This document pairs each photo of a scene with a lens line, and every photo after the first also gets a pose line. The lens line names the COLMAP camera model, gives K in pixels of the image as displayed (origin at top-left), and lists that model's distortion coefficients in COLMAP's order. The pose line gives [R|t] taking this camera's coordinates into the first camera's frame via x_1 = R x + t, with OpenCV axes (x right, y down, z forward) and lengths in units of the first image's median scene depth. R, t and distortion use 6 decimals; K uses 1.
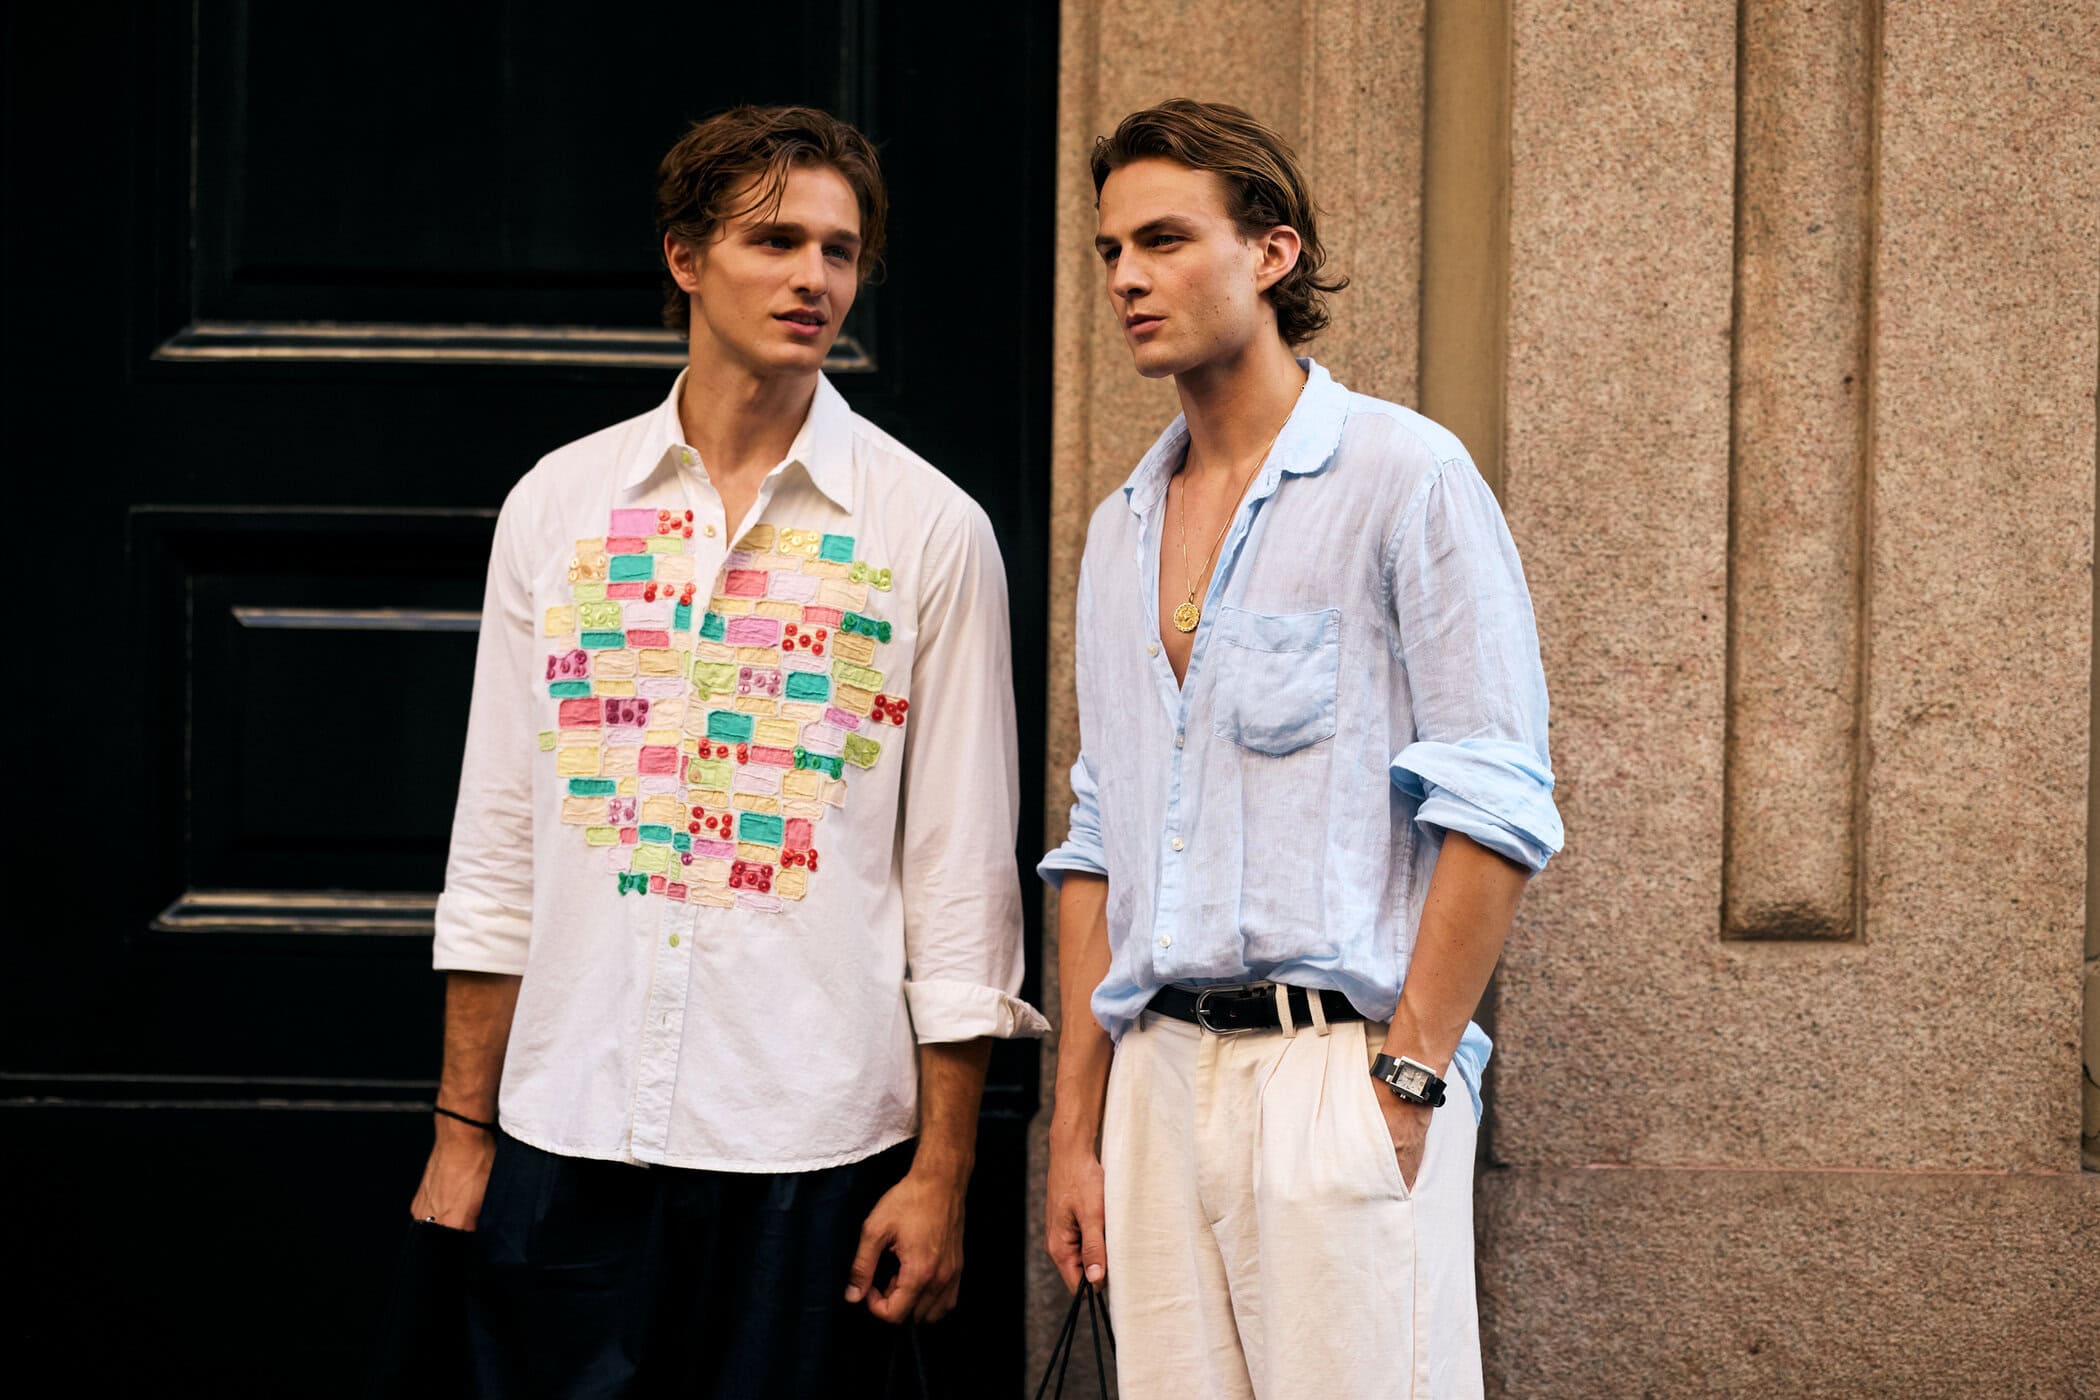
lens RADIAL K [[5020.7, 0, 1030.9], [0, 5020.7, 722.9], [0, 0, 1]] dist [0.027556, 0.000000]
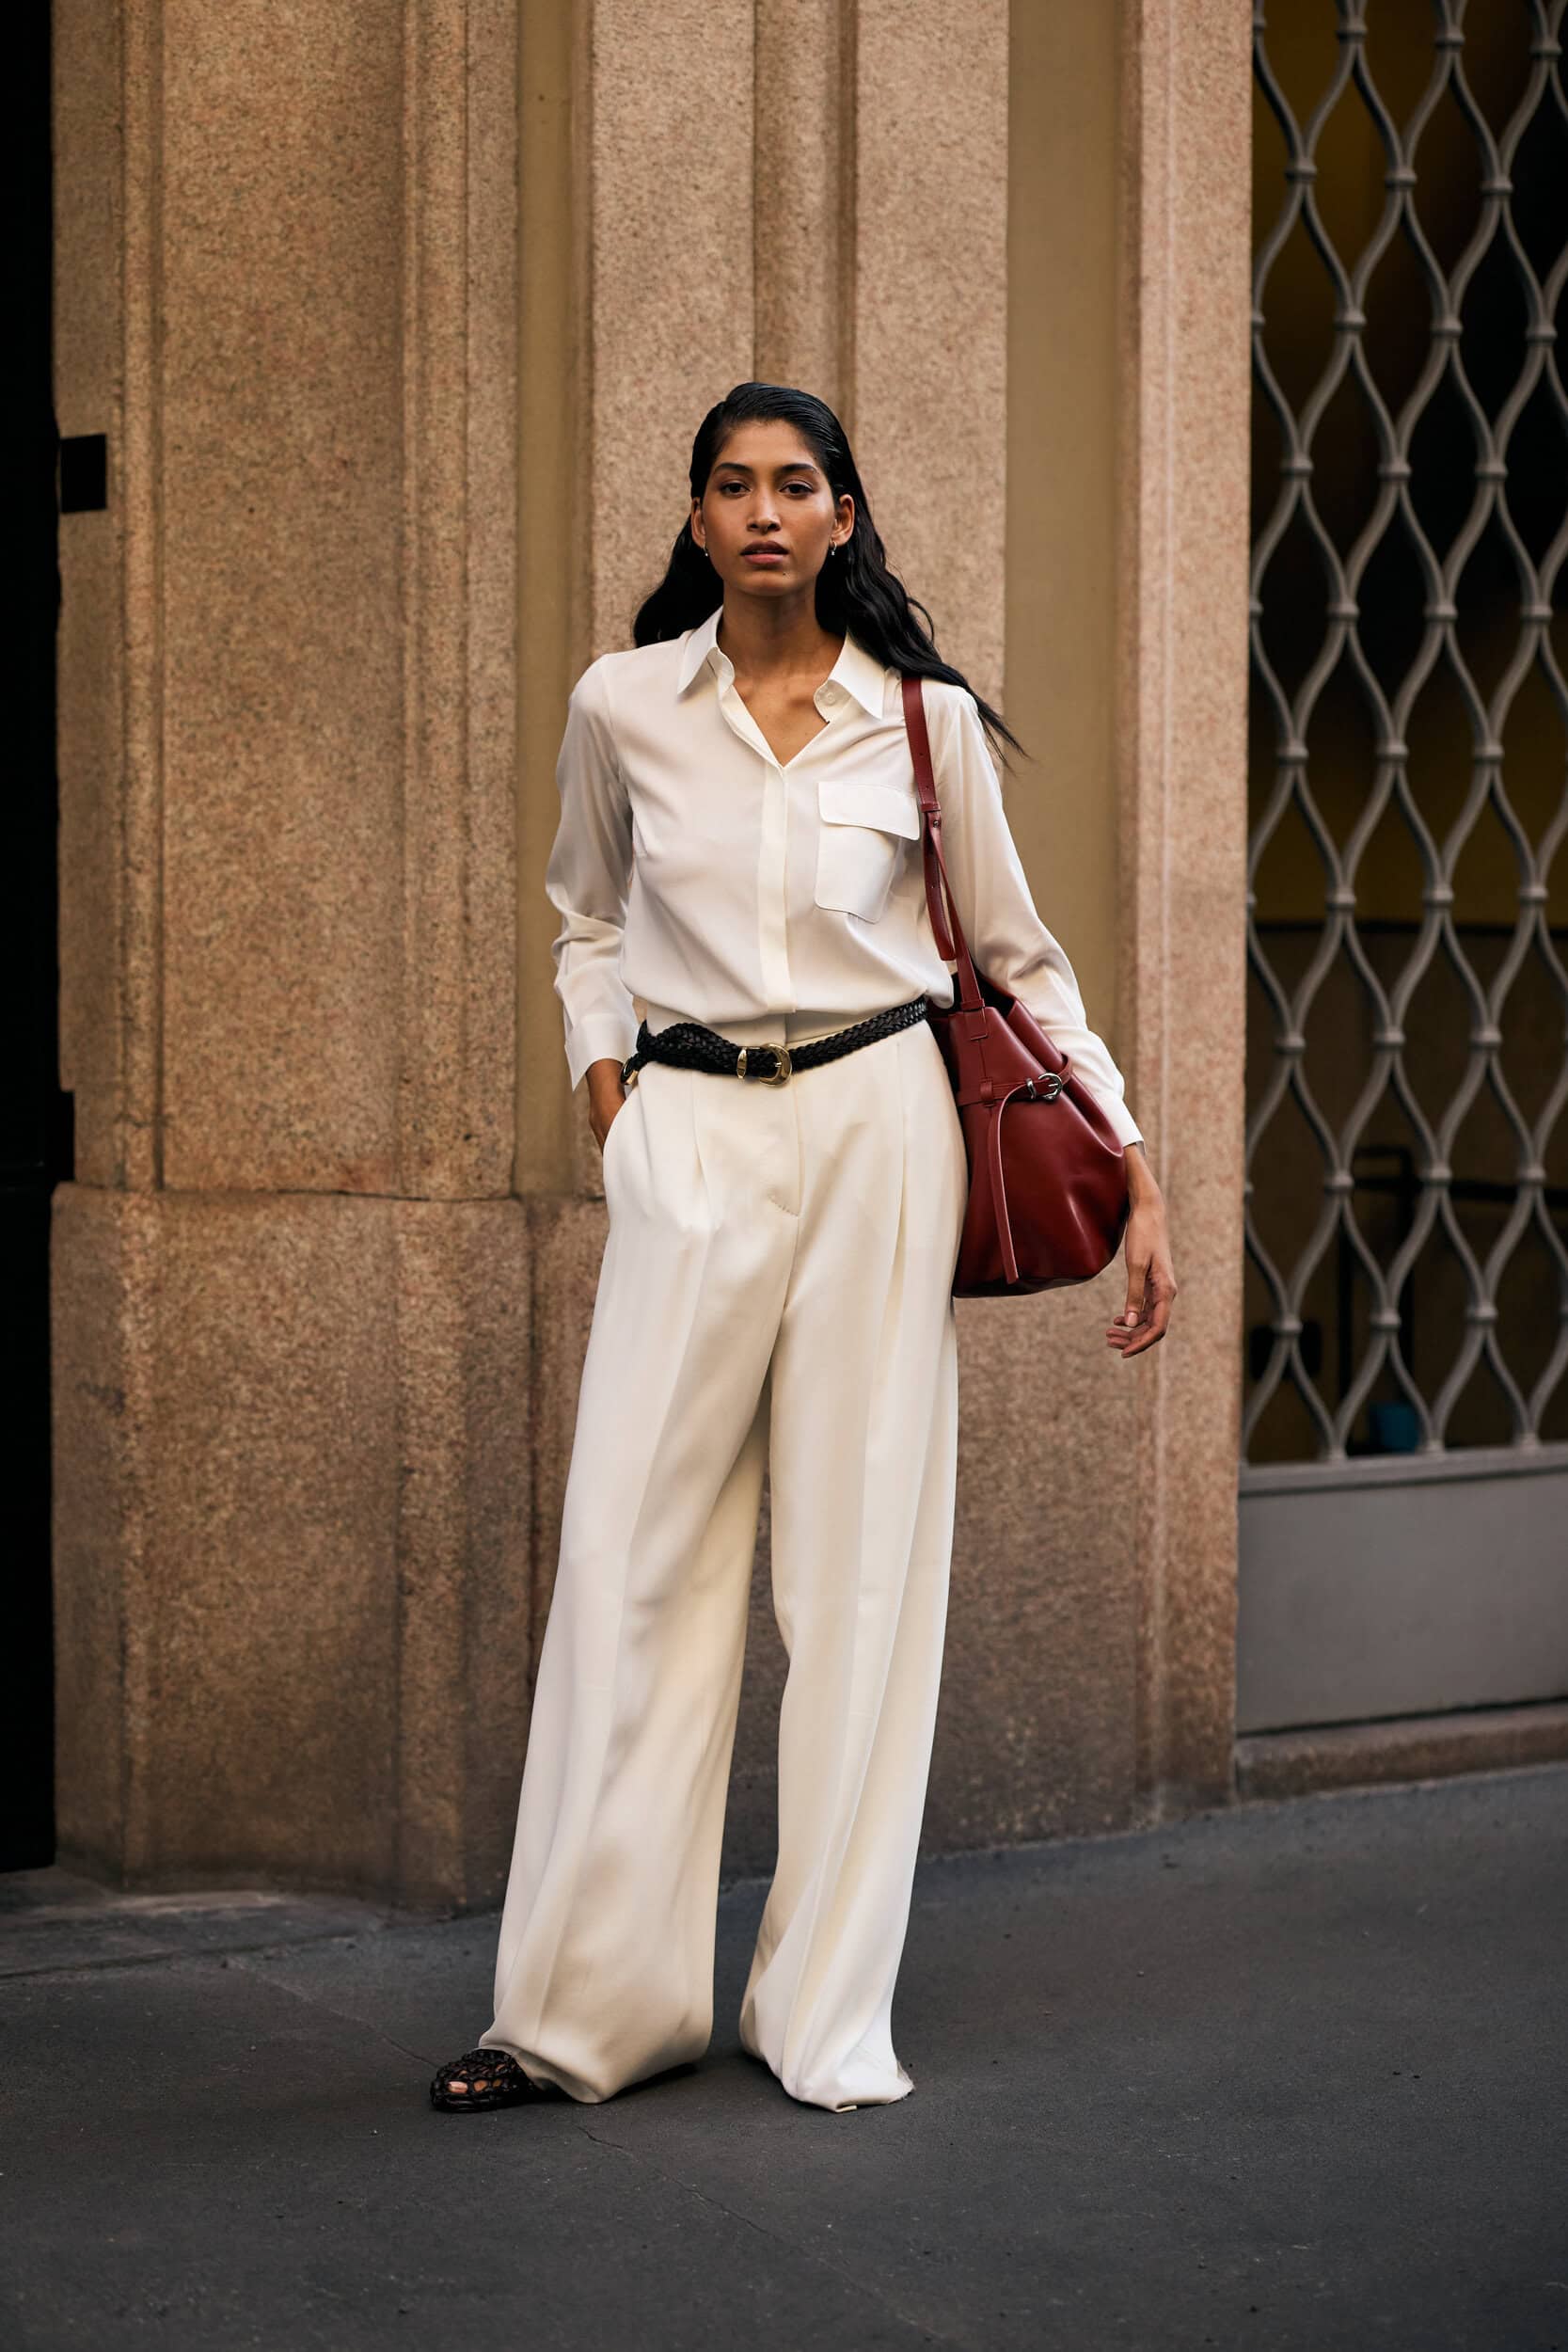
lens RADIAL K [[5622.6, 0, 650.3], [0, 5622.6, 1197.4], [0, 0, 1]] dist [0.027556, 0.000000]
pose [[0.859432, -0.050210, 0.508779, -0.573821], [0.018332, 0.997552, 0.067478, -0.001790], [-0.510921, -0.048666, 0.858249, -0.149190]]
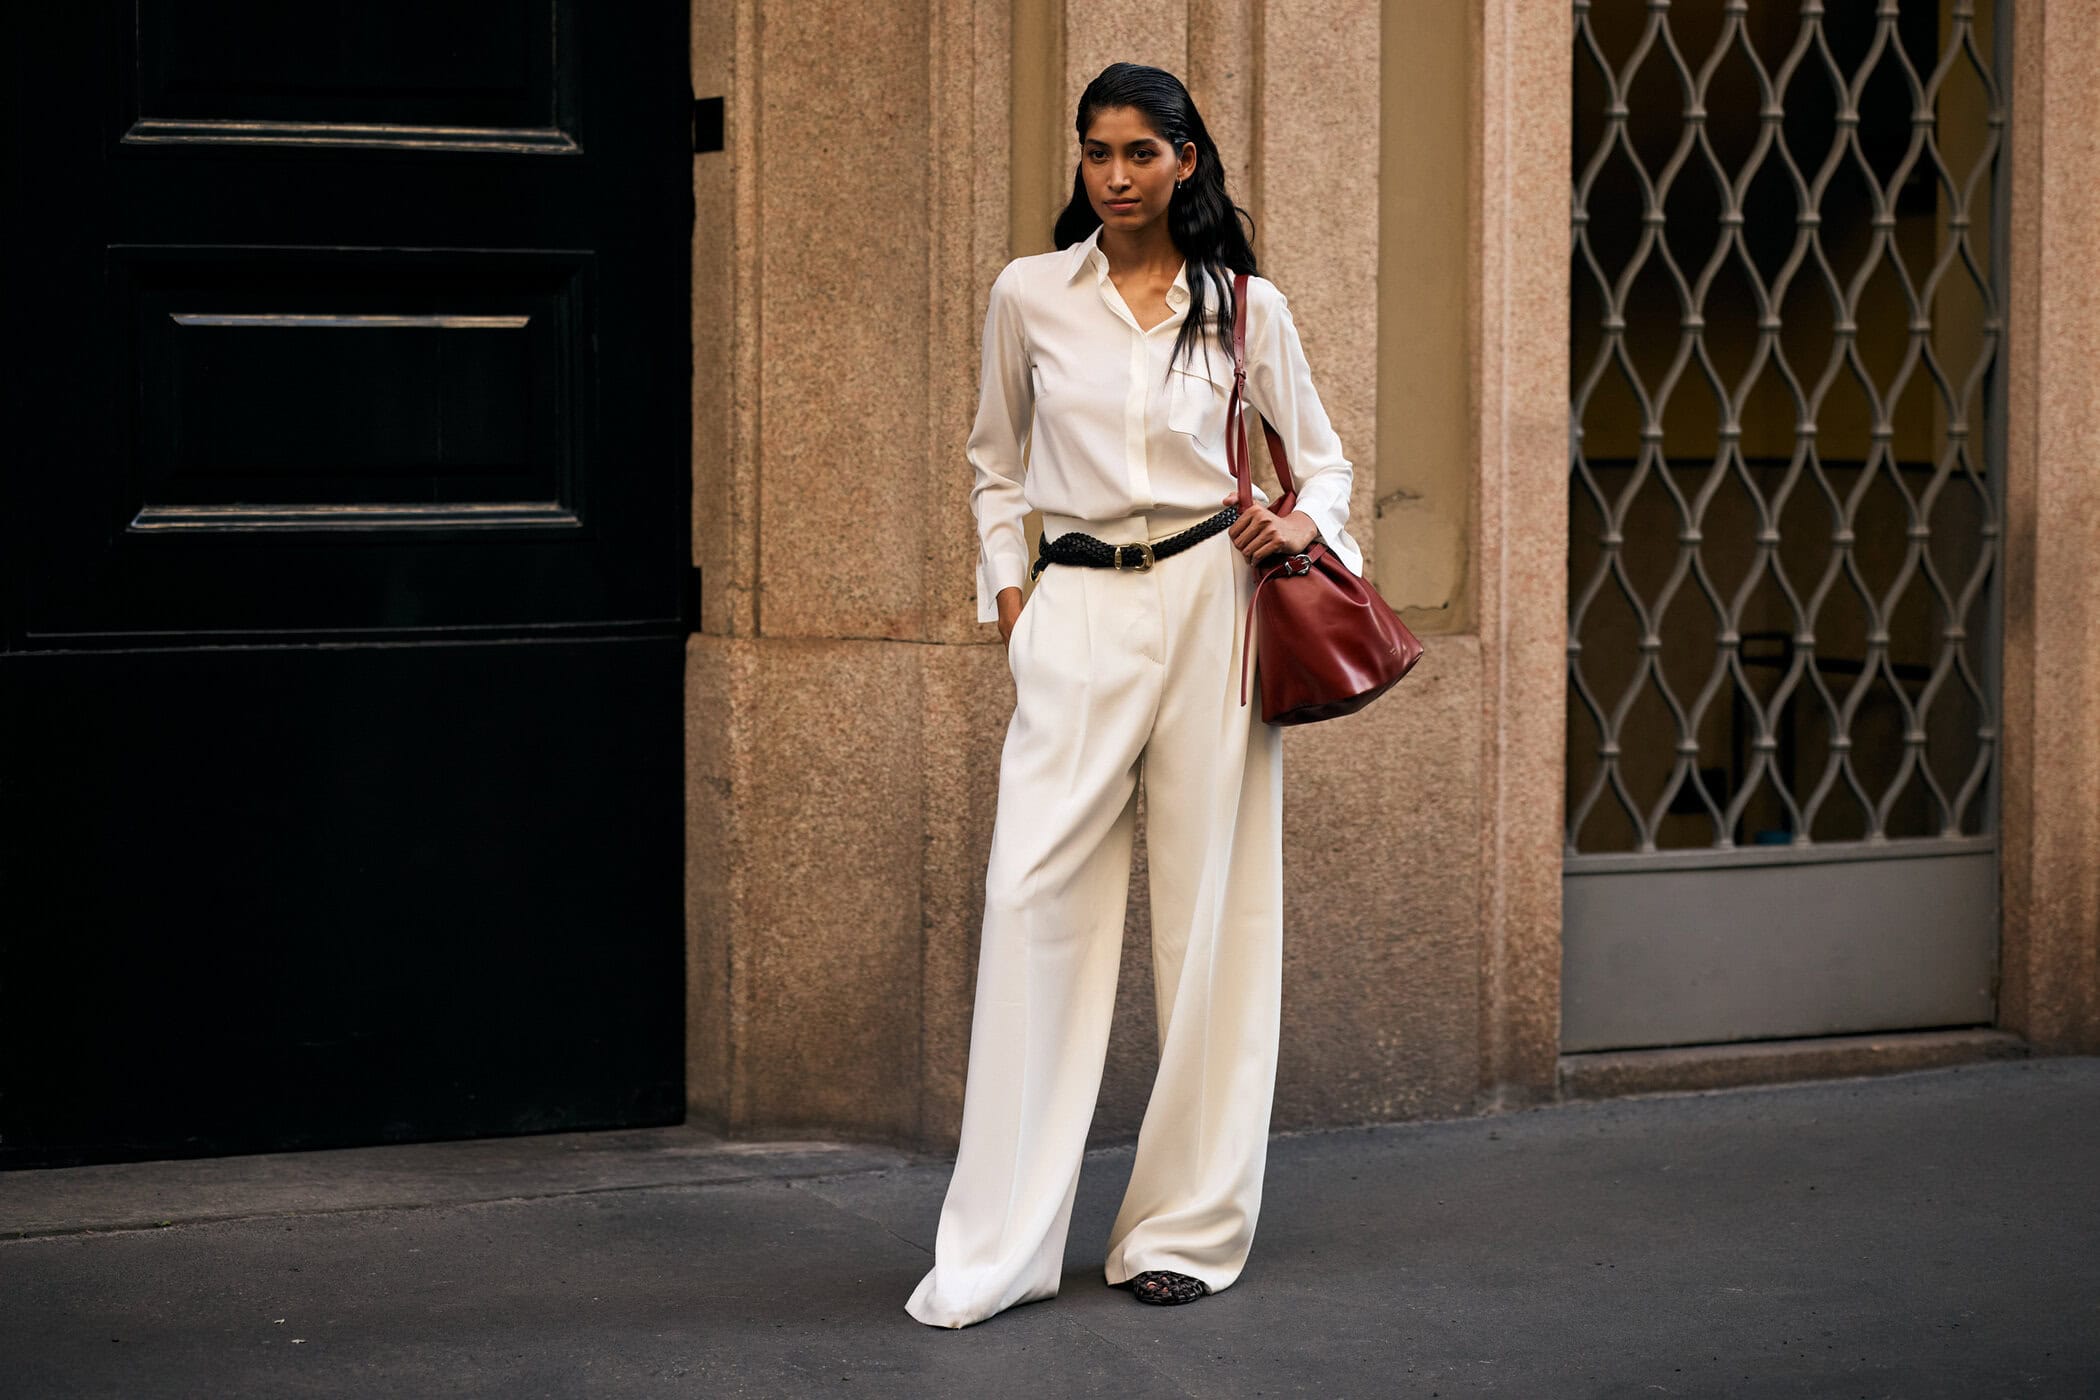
lens RADIAL K [[5020.7, 0, 890.1], [0, 5020.7, 689.7], [0, 0, 1]] dist [0.027556, 0.000000]
pose [[0.914070, -0.039514, 0.403627, -0.627168], [0.017811, 0.998193, 0.057385, 0.007279], [-0.405165, -0.045265, 0.913122, -0.484342]]
